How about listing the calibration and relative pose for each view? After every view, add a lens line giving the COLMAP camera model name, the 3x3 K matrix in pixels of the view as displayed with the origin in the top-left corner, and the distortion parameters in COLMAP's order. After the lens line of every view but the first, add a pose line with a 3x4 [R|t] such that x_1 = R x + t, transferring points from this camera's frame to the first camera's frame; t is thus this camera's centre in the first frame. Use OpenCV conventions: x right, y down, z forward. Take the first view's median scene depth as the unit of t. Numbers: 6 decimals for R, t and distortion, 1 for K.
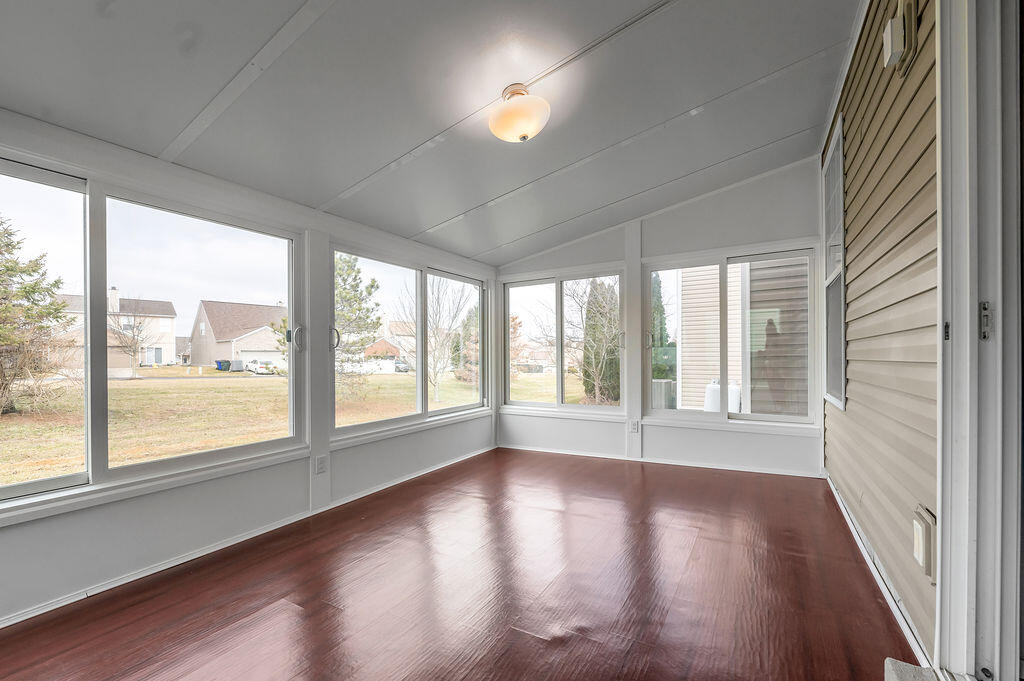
lens RADIAL K [[416.5, 0, 512.2], [0, 416.5, 357.6], [0, 0, 1]] dist [0.000855, 0.000055]
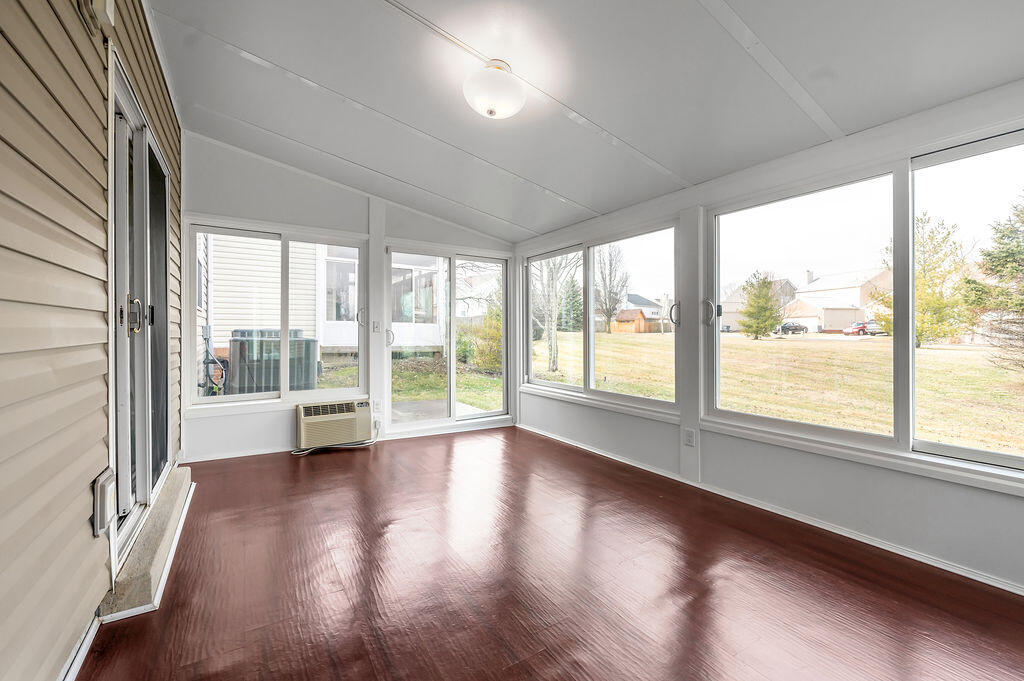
lens RADIAL K [[415.4, 0, 513.6], [0, 415.4, 326.3], [0, 0, 1]] dist [0.000470, 0.000001]
pose [[-0.436216, 0.001261, -0.899841, 0.683293], [0.001088, 0.999999, 0.000874, -0.016259], [0.899841, -0.000598, -0.436217, 1.131048]]
